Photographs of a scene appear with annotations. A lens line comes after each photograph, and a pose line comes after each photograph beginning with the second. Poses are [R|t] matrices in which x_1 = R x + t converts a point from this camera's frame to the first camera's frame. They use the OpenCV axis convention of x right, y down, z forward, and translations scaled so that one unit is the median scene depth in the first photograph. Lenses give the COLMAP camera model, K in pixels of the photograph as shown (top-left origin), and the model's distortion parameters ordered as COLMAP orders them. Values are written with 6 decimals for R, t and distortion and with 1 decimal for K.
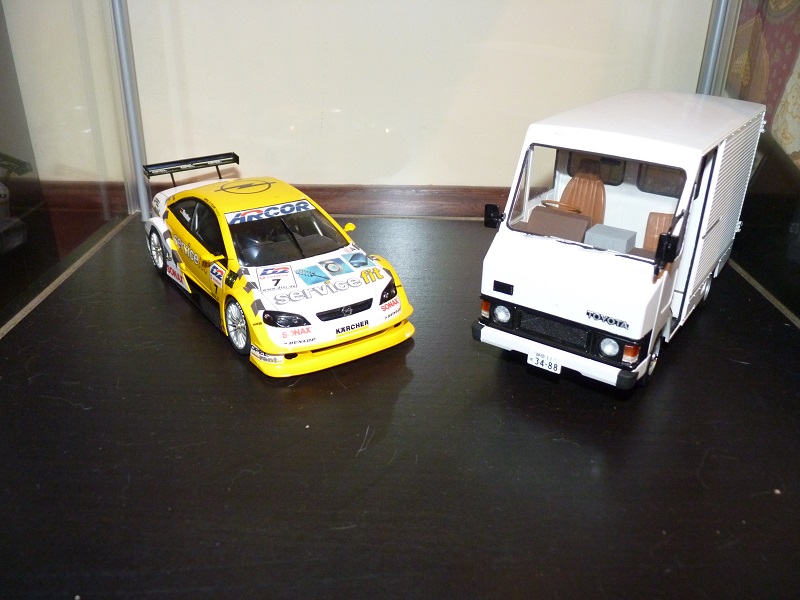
lens RADIAL K [[688.4, 0, 400.0], [0, 688.4, 300.0], [0, 0, 1]] dist [-0.048604, 0.000421]
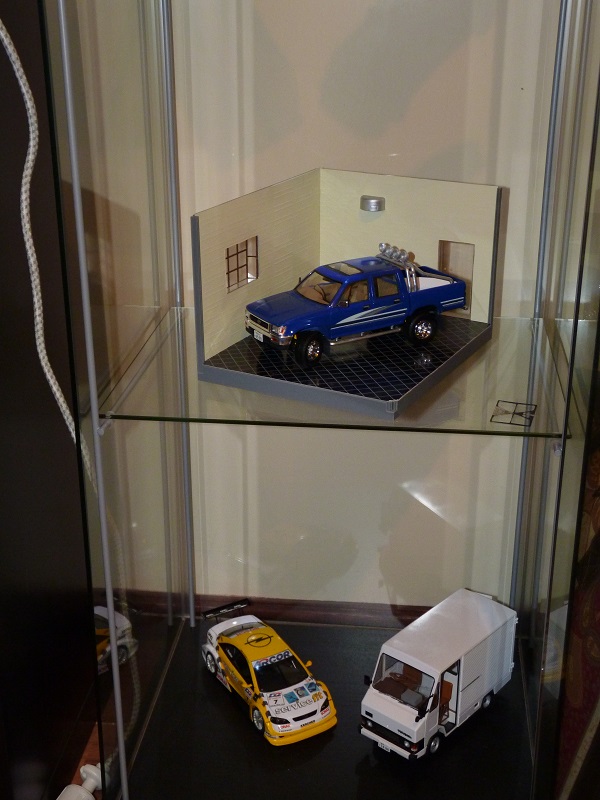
lens RADIAL K [[1139.7, 0, 300.0], [0, 1139.7, 400.0], [0, 0, 1]] dist [0.004973, -0.016389]
pose [[0.994196, 0.018484, -0.105981, 0.284309], [-0.023704, 0.998556, -0.048211, -0.840475], [0.104937, 0.050443, 0.993199, -2.801929]]
